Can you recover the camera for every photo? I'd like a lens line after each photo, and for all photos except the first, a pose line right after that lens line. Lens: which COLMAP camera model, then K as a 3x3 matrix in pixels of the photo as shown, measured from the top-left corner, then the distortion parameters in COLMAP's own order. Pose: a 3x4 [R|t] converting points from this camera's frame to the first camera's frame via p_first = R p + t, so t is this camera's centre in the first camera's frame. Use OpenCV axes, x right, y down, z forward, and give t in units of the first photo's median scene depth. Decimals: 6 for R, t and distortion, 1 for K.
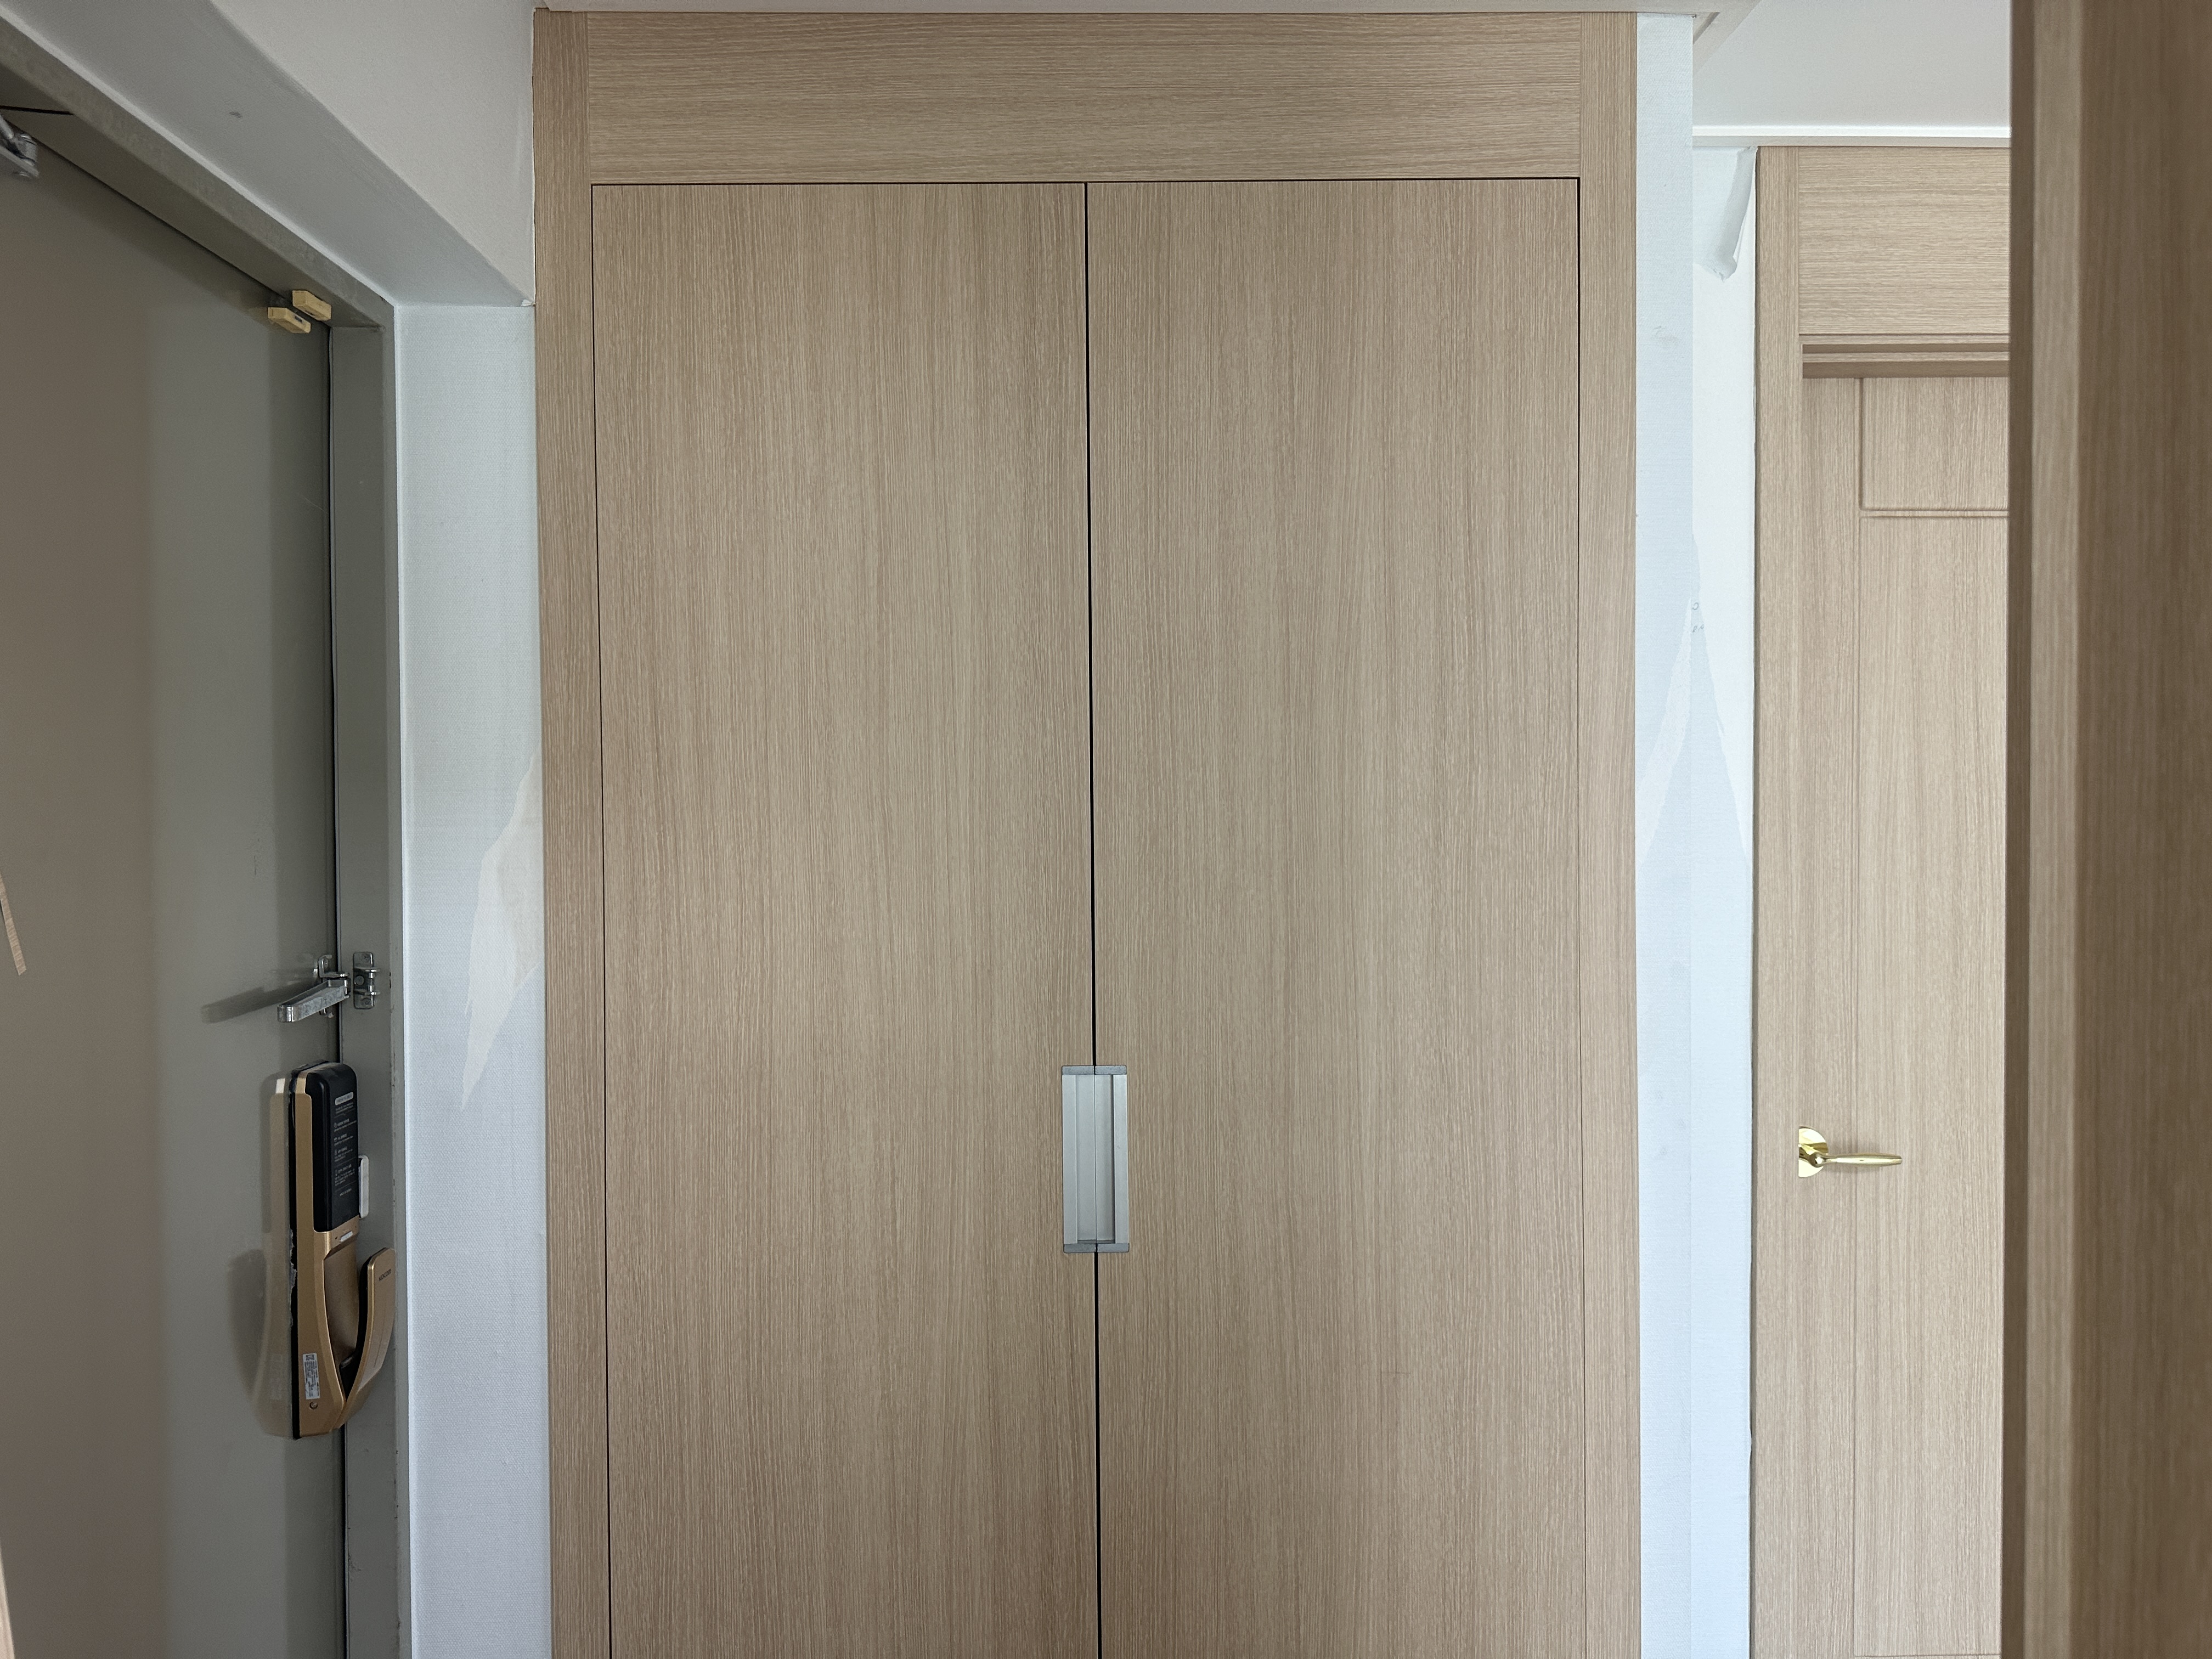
lens RADIAL K [[1532.6, 0, 1088.6], [0, 1532.6, 824.0], [0, 0, 1]] dist [0.021630, -0.024558]
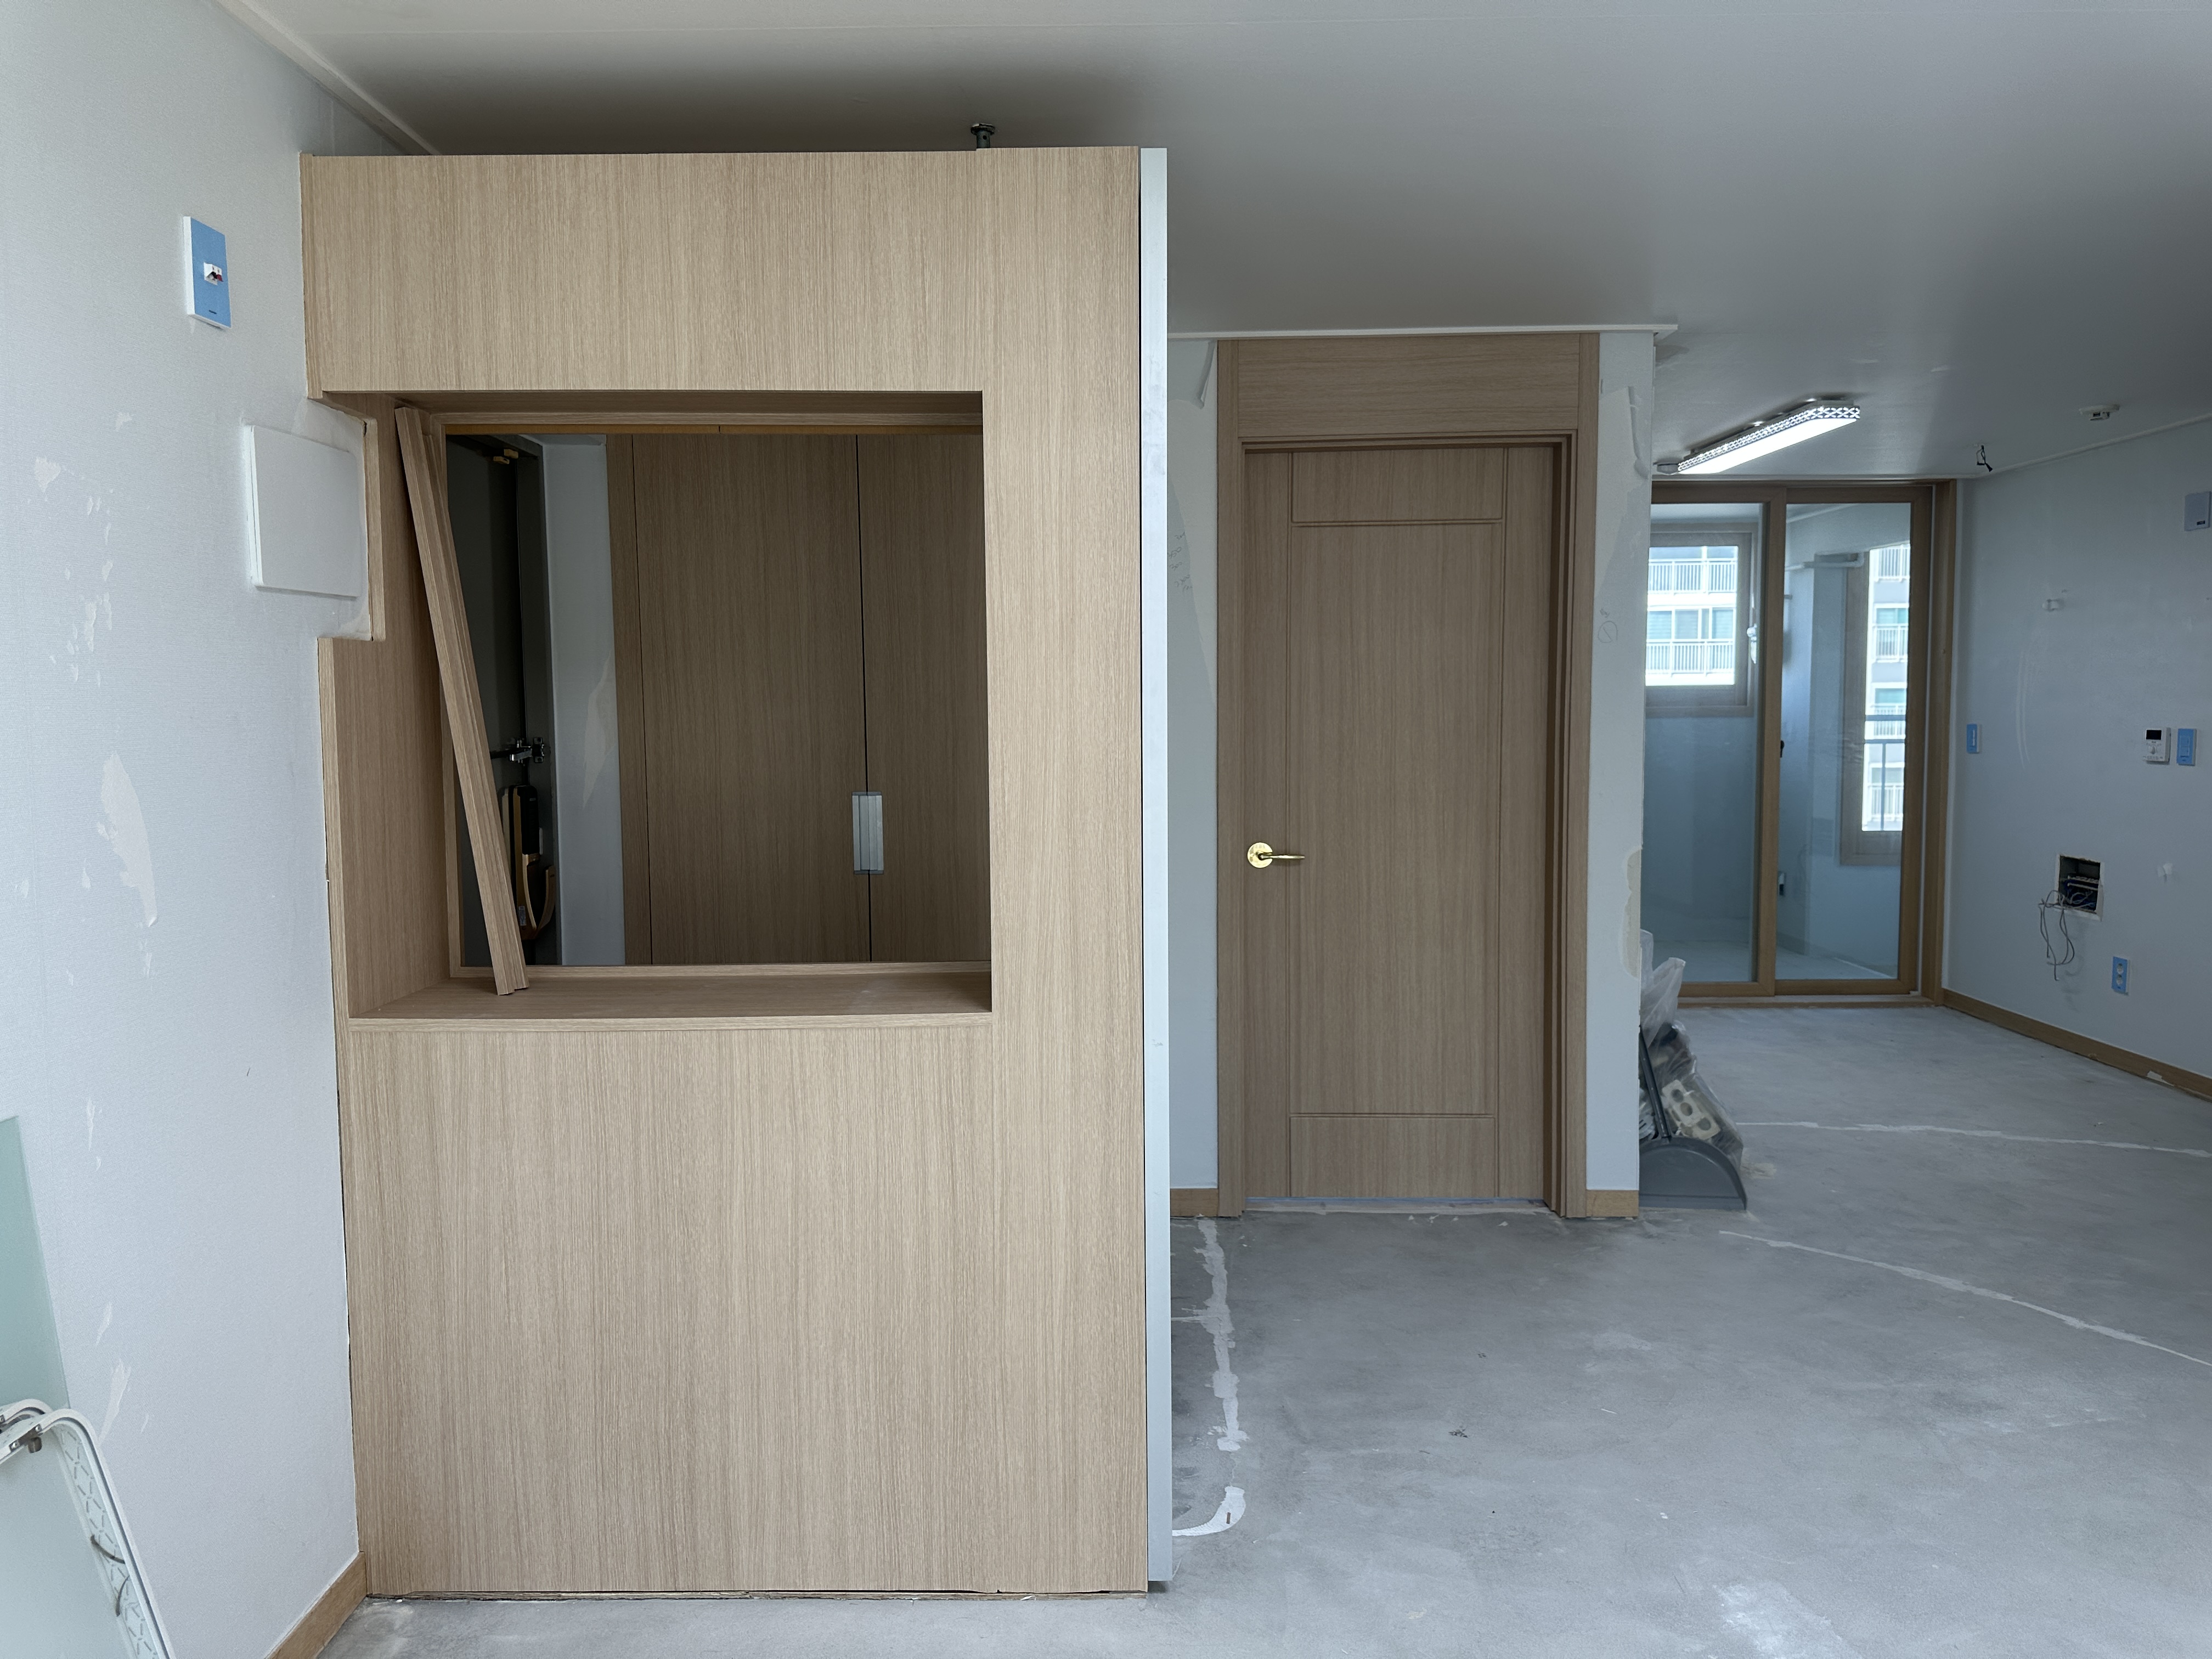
lens RADIAL K [[1532.6, 0, 1120.2], [0, 1532.6, 838.8], [0, 0, 1]] dist [0.021630, -0.024558]
pose [[0.999827, -0.001577, -0.018551, 0.409086], [0.002748, 0.997991, 0.063294, 0.087335], [0.018414, -0.063334, 0.997823, -1.197034]]
